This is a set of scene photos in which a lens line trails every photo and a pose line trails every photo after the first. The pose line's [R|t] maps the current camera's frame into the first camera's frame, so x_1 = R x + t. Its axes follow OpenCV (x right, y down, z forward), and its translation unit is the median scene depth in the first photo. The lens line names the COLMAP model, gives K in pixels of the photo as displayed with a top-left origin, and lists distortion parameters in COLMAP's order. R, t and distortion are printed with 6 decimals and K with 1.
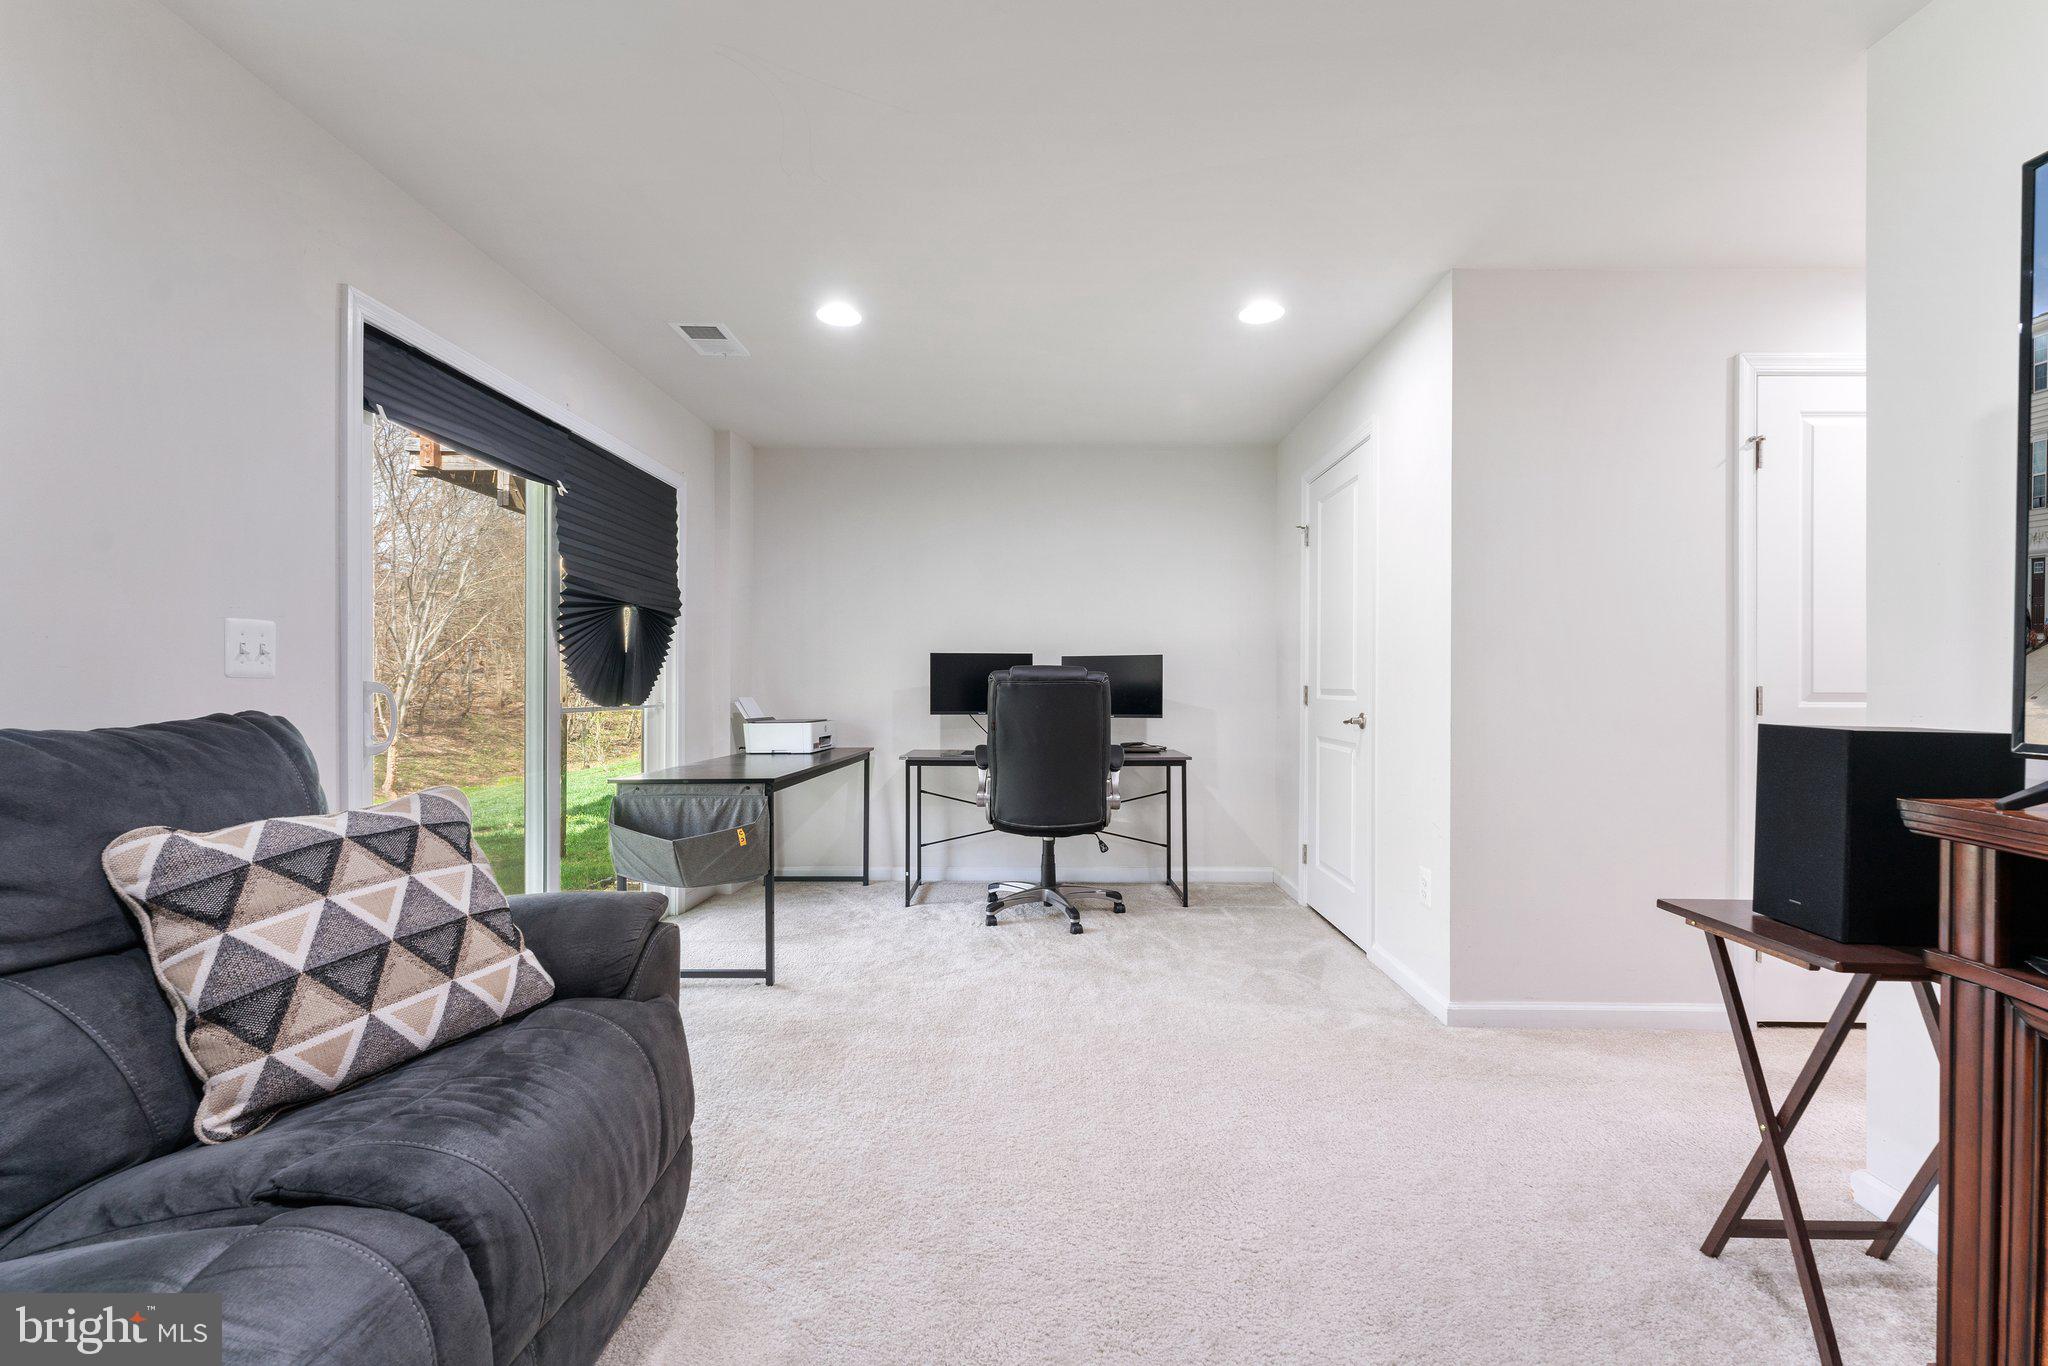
lens RADIAL K [[815.1, 0, 1081.0], [0, 815.1, 688.6], [0, 0, 1]] dist [-0.000965, 0.001122]
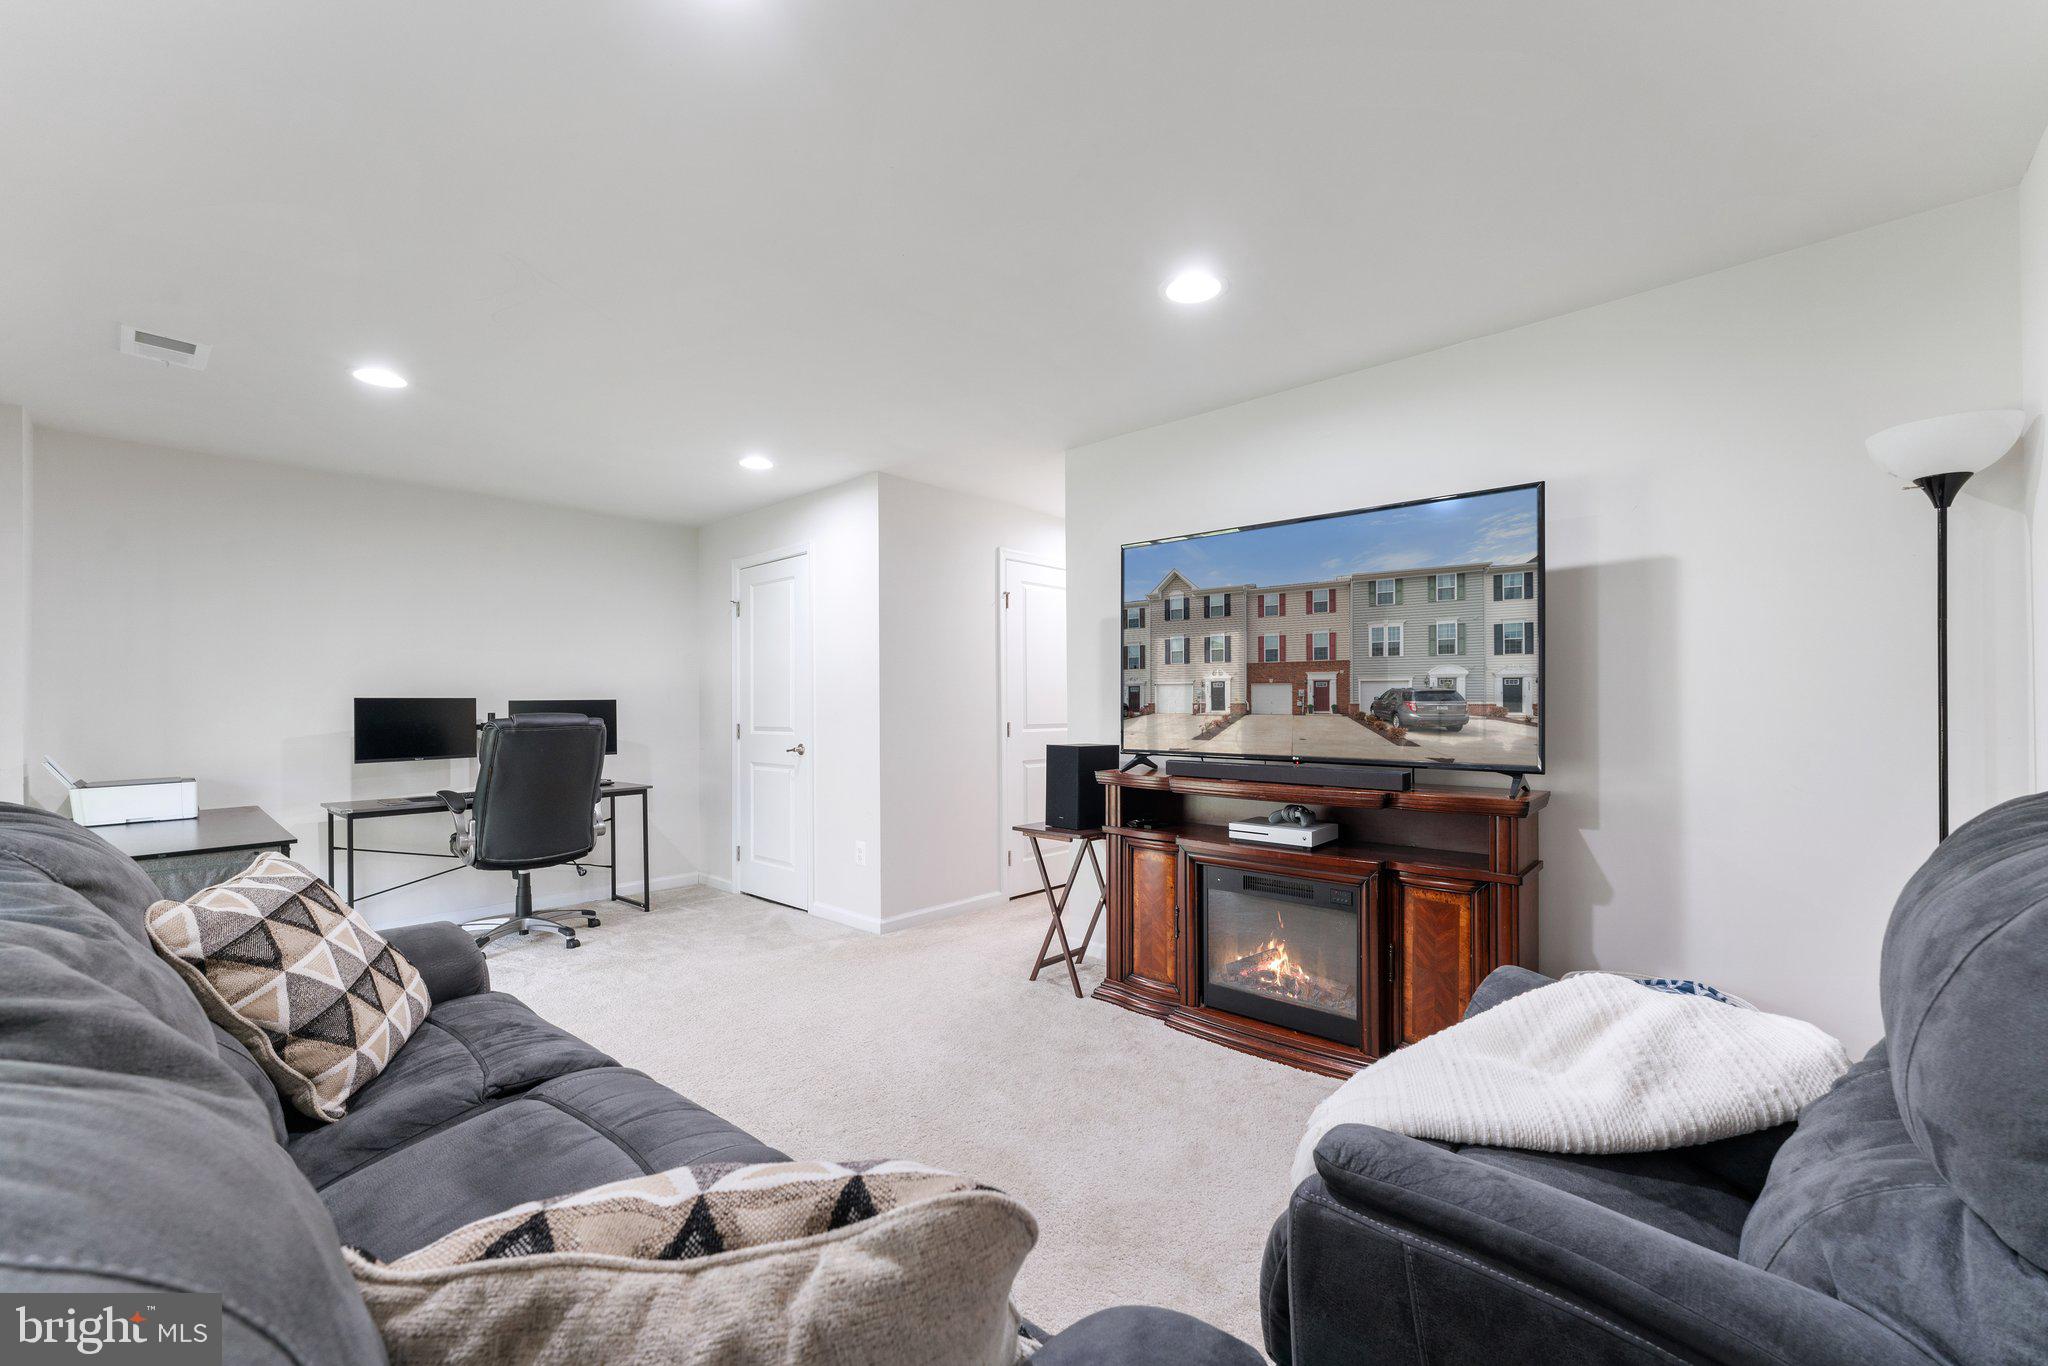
lens RADIAL K [[815.1, 0, 1023.9], [0, 815.1, 702.6], [0, 0, 1]] dist [-0.000965, 0.001122]
pose [[0.668525, -0.005326, 0.743671, -0.521521], [0.011439, 0.999930, -0.003122, -0.038446], [-0.743602, 0.010594, 0.668539, -0.282628]]
